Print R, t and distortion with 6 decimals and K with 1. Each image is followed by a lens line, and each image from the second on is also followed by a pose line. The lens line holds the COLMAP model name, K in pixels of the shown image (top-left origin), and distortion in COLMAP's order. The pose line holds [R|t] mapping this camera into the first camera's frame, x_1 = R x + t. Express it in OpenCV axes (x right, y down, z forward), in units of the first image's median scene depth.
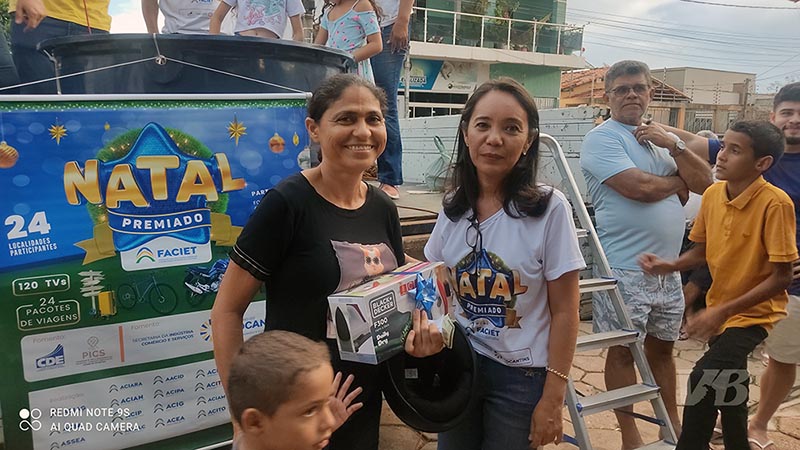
lens RADIAL K [[615.0, 0, 400.0], [0, 615.0, 225.0], [0, 0, 1]] dist [0.118008, -0.197819]
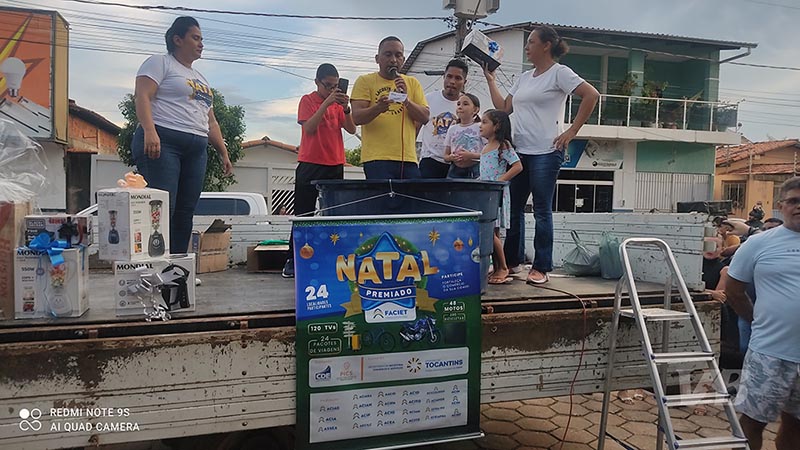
lens RADIAL K [[615.0, 0, 400.0], [0, 615.0, 225.0], [0, 0, 1]] dist [0.118008, -0.197819]
pose [[0.974269, 0.016704, -0.224770, 0.002552], [-0.041779, 0.993352, -0.107271, -0.010397], [0.221484, 0.113901, 0.968489, -0.541971]]
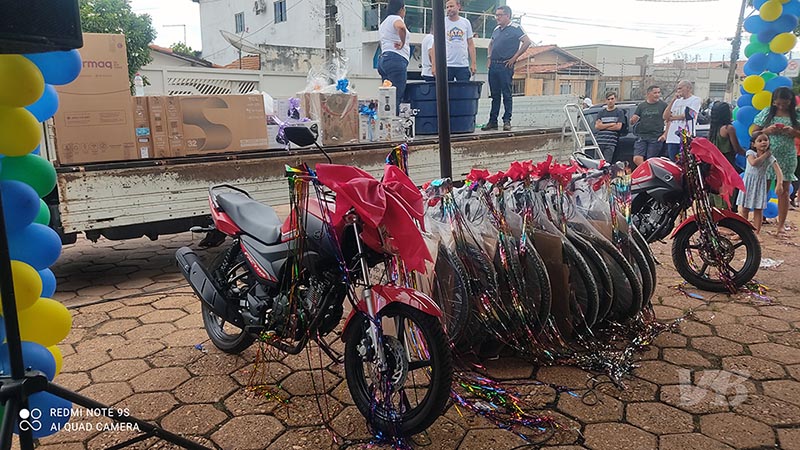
lens RADIAL K [[615.0, 0, 400.0], [0, 615.0, 225.0], [0, 0, 1]] dist [0.118008, -0.197819]
pose [[0.991951, -0.040337, 0.120028, -1.354103], [0.034746, 0.998228, 0.048313, 0.381293], [-0.121764, -0.043754, 0.991594, -2.757354]]
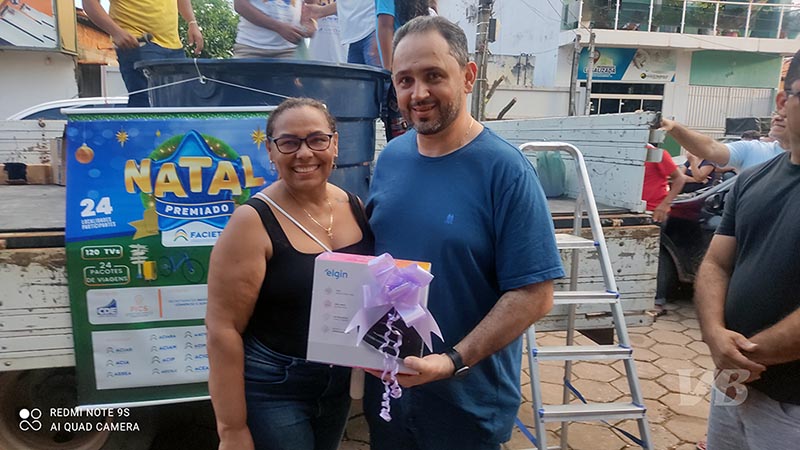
lens RADIAL K [[615.0, 0, 400.0], [0, 615.0, 225.0], [0, 0, 1]] dist [0.118008, -0.197819]
pose [[0.950084, 0.063644, -0.305433, 0.381953], [-0.058914, 0.997958, 0.024688, -0.028723], [0.306381, -0.005461, 0.951893, -0.062238]]
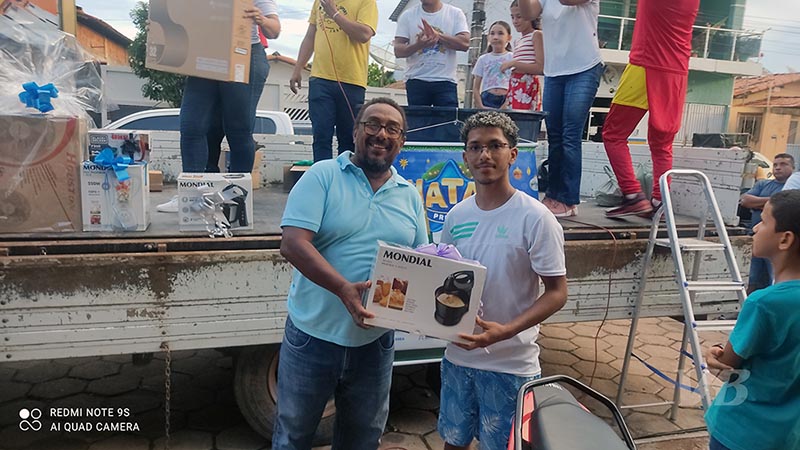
lens RADIAL K [[615.0, 0, 400.0], [0, 615.0, 225.0], [0, 0, 1]] dist [0.118008, -0.197819]
pose [[0.971954, 0.077206, -0.222137, -0.110109], [-0.075097, 0.997015, 0.017937, -0.011147], [0.222859, -0.000753, 0.974850, -0.605643]]
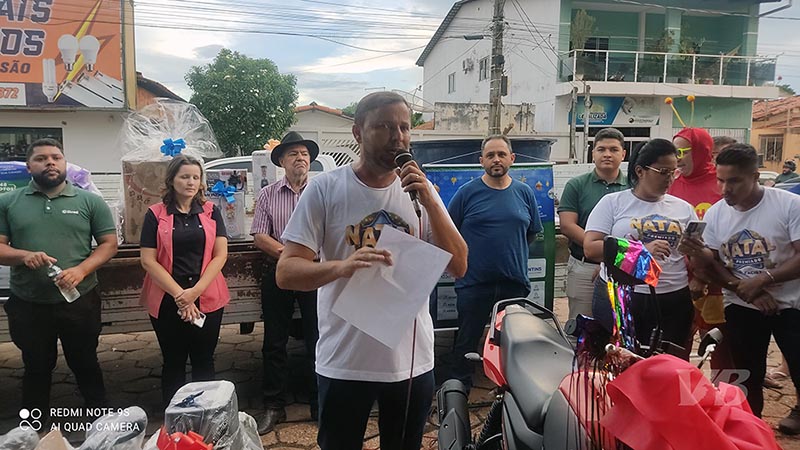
lens RADIAL K [[615.0, 0, 400.0], [0, 615.0, 225.0], [0, 0, 1]] dist [0.118008, -0.197819]
pose [[0.959679, 0.019345, -0.280430, 0.059172], [-0.032776, 0.998525, -0.043282, 0.103914], [0.279179, 0.050728, 0.958898, -1.158953]]
